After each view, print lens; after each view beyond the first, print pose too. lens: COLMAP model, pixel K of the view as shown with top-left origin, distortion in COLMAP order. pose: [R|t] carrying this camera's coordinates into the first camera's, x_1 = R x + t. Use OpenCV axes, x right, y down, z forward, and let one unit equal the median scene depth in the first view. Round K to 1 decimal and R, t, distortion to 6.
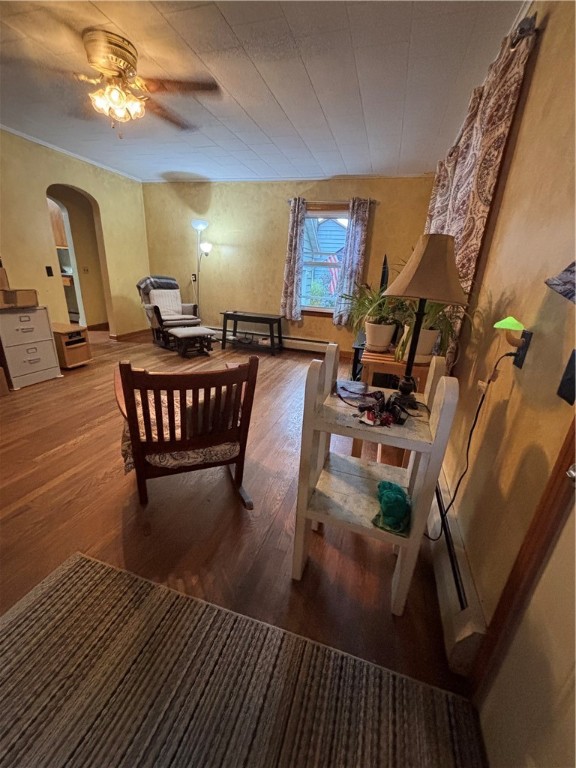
lens RADIAL K [[309.0, 0, 291.1], [0, 309.0, 382.7], [0, 0, 1]] dist [-0.001013, 0.000585]
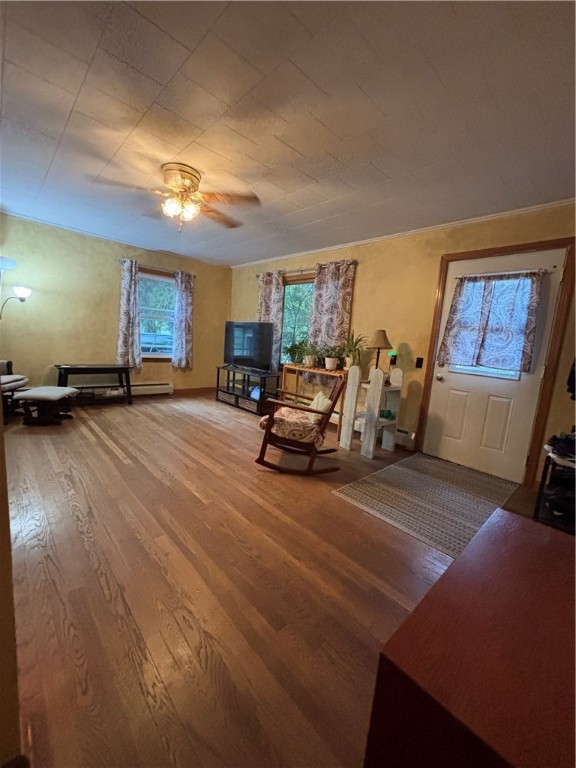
lens RADIAL K [[309.0, 0, 287.9], [0, 309.0, 381.1], [0, 0, 1]] dist [-0.001013, 0.000585]
pose [[0.505035, -0.138142, 0.851972, -0.643594], [0.241540, 0.970288, 0.014146, -0.050059], [-0.828612, 0.198641, 0.523396, 0.035135]]
